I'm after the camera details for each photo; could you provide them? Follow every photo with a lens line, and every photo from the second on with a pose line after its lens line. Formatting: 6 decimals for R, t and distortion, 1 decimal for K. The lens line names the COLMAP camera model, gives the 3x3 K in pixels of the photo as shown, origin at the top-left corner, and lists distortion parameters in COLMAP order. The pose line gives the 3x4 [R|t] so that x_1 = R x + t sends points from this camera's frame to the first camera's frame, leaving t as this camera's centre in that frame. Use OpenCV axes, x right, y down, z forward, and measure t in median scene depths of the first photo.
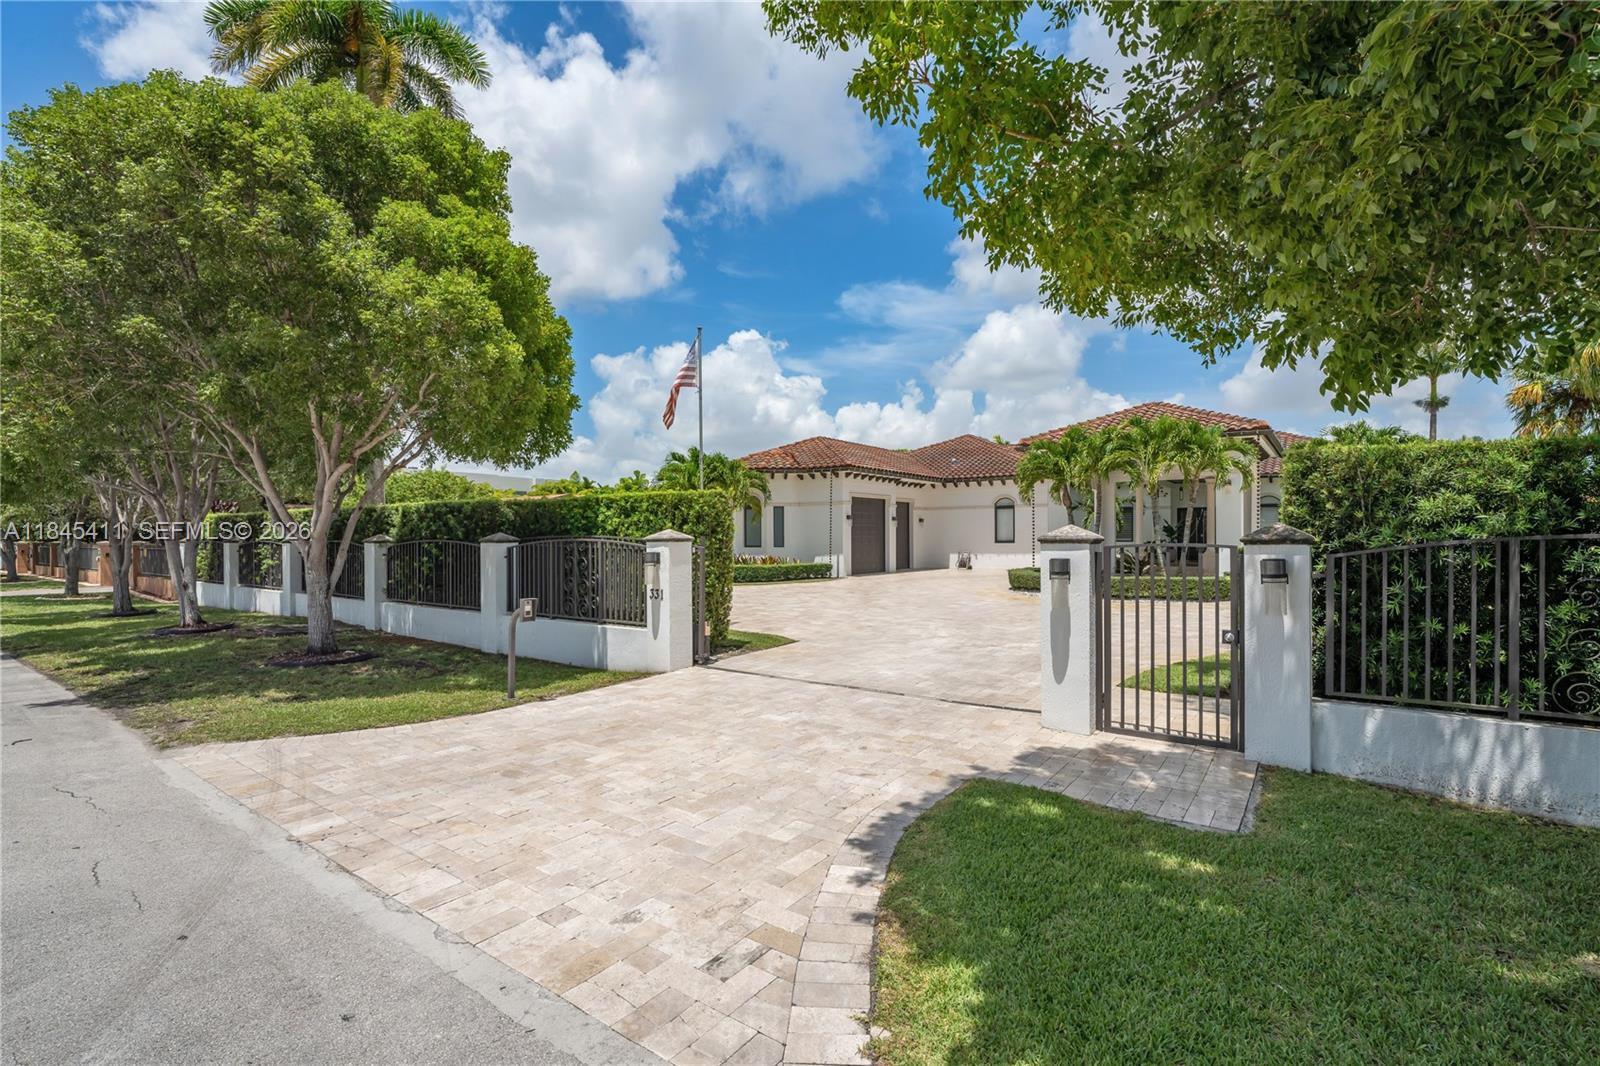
lens RADIAL K [[730.6, 0, 794.7], [0, 730.6, 548.2], [0, 0, 1]] dist [0.002402, 0.000491]
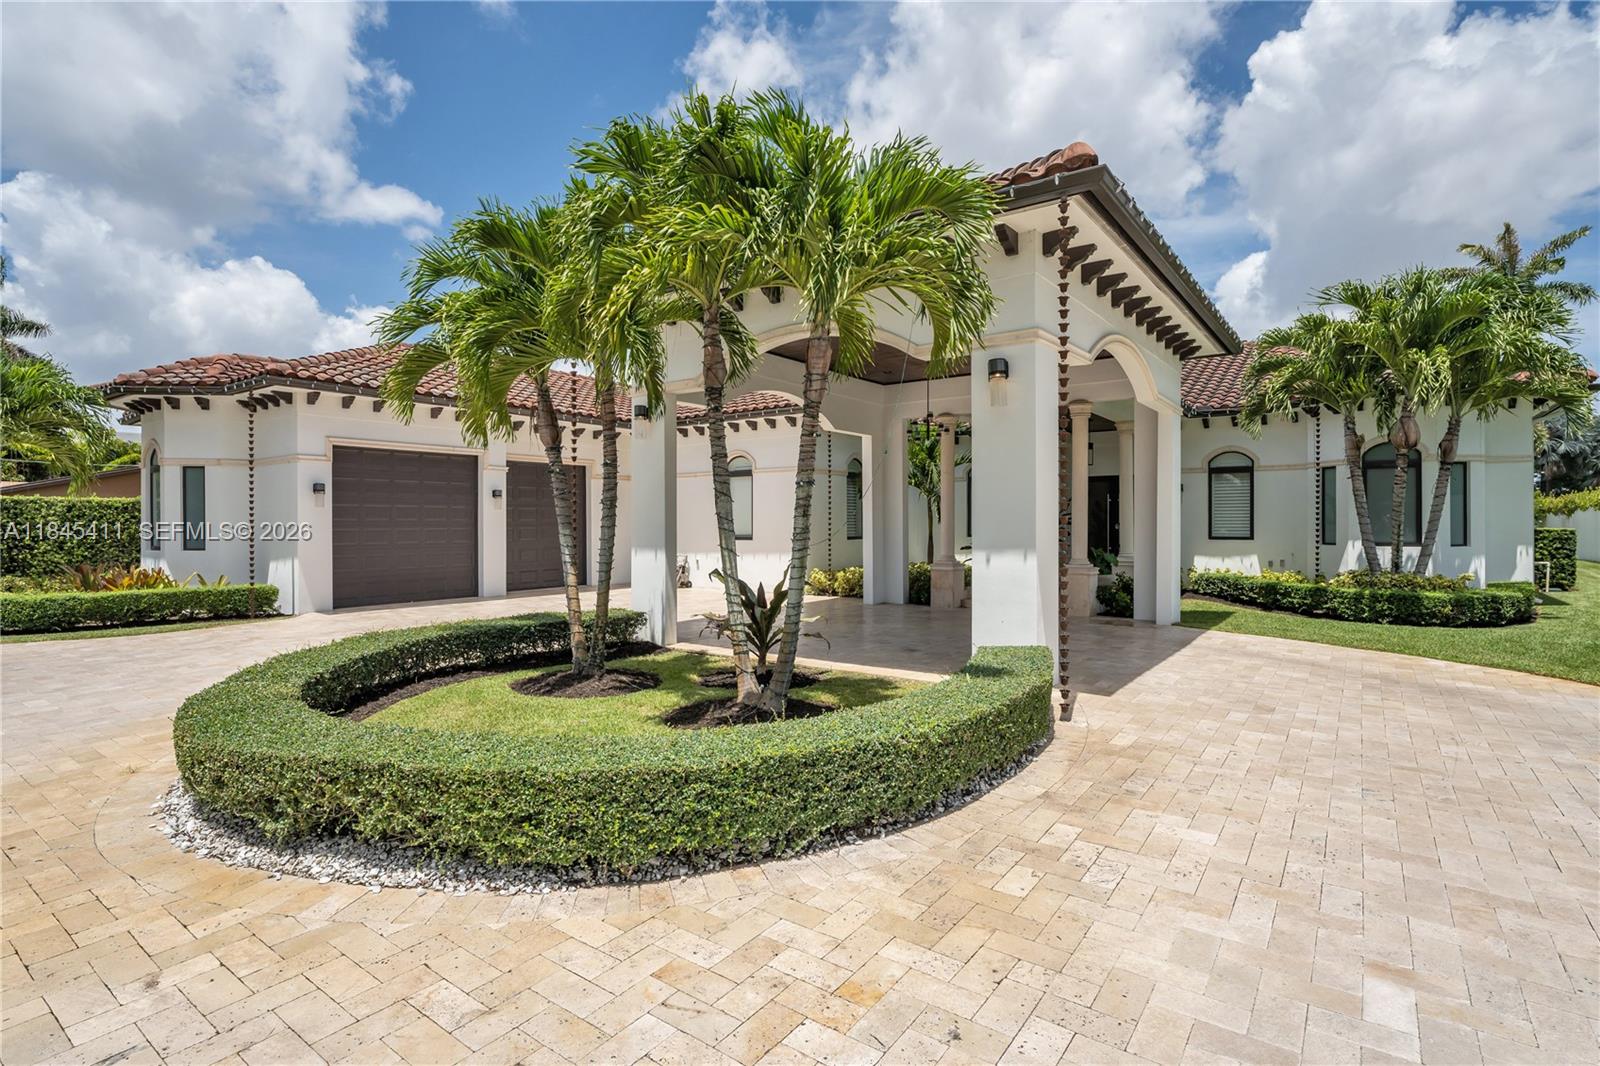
lens RADIAL K [[770.3, 0, 798.2], [0, 770.3, 526.2], [0, 0, 1]] dist [-0.000377, -0.000313]
pose [[0.999955, 0.001821, -0.009349, 0.381218], [-0.001926, 0.999934, -0.011308, -0.012635], [0.009328, 0.011326, 0.999892, 0.497538]]
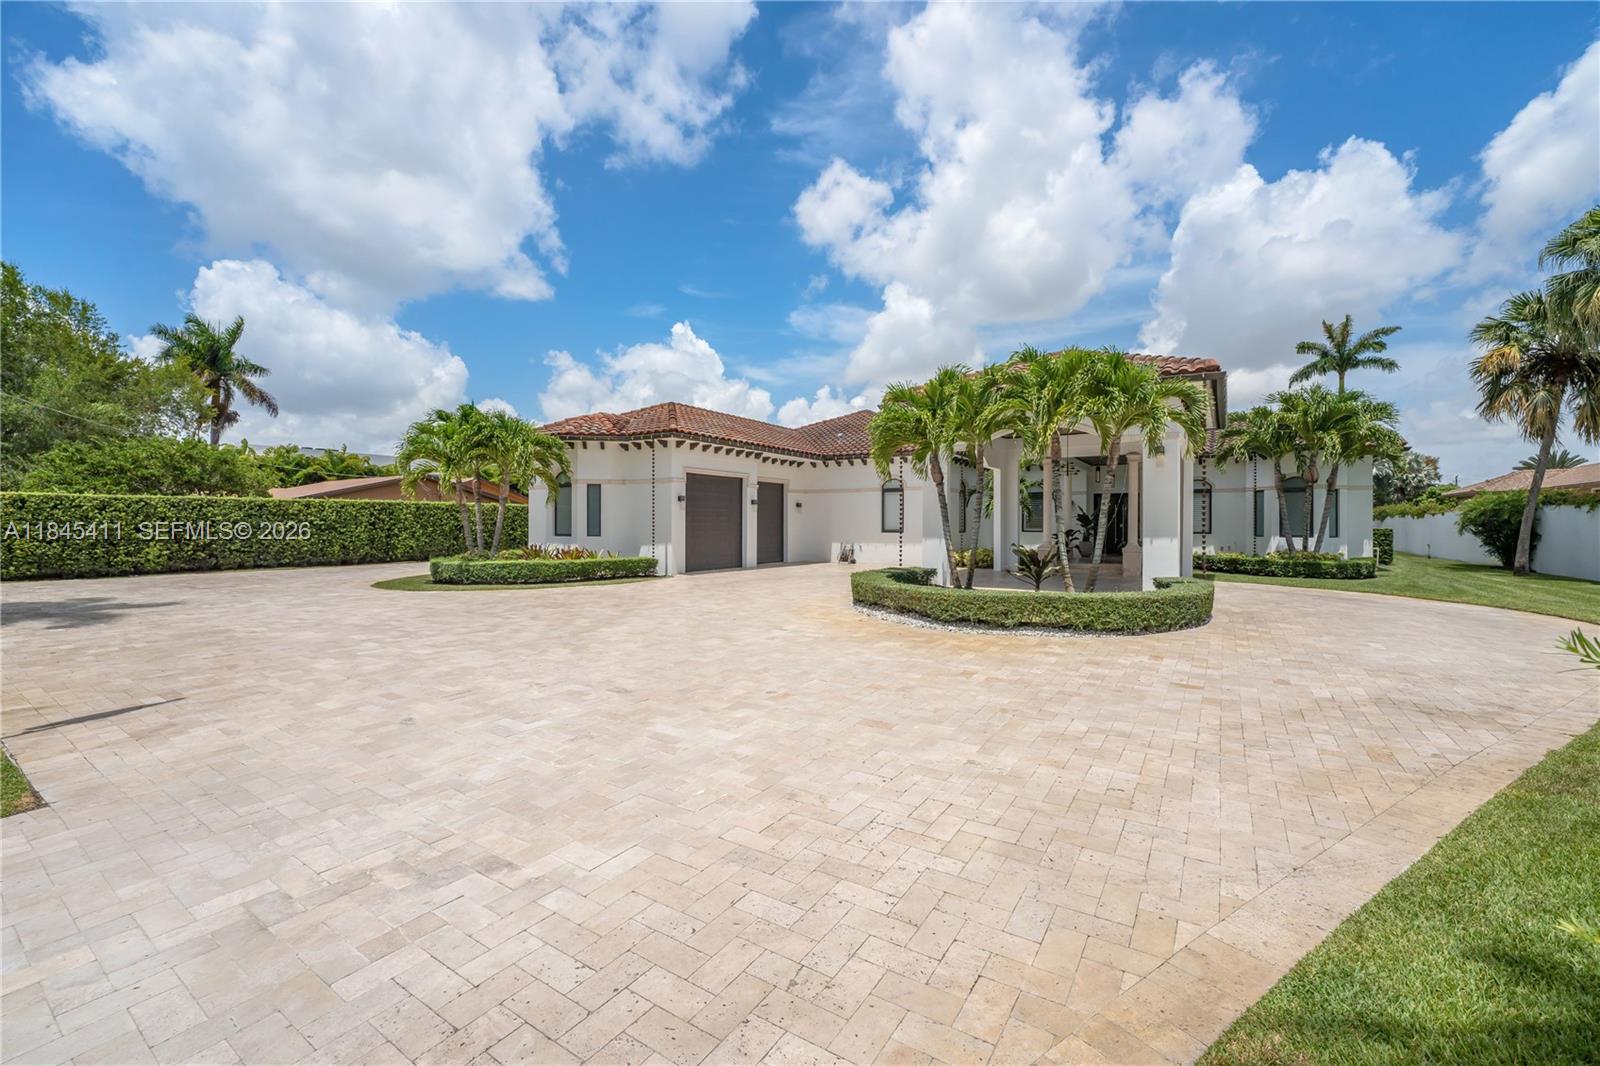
lens RADIAL K [[656.0, 0, 800.0], [0, 656.0, 533.0], [0, 0, 1]] dist [-0.001964, -0.000117]
pose [[0.998456, 0.007562, 0.055026, 0.159225], [-0.007405, 0.999968, -0.003067, -0.004579], [-0.055047, 0.002655, 0.998480, 0.292180]]
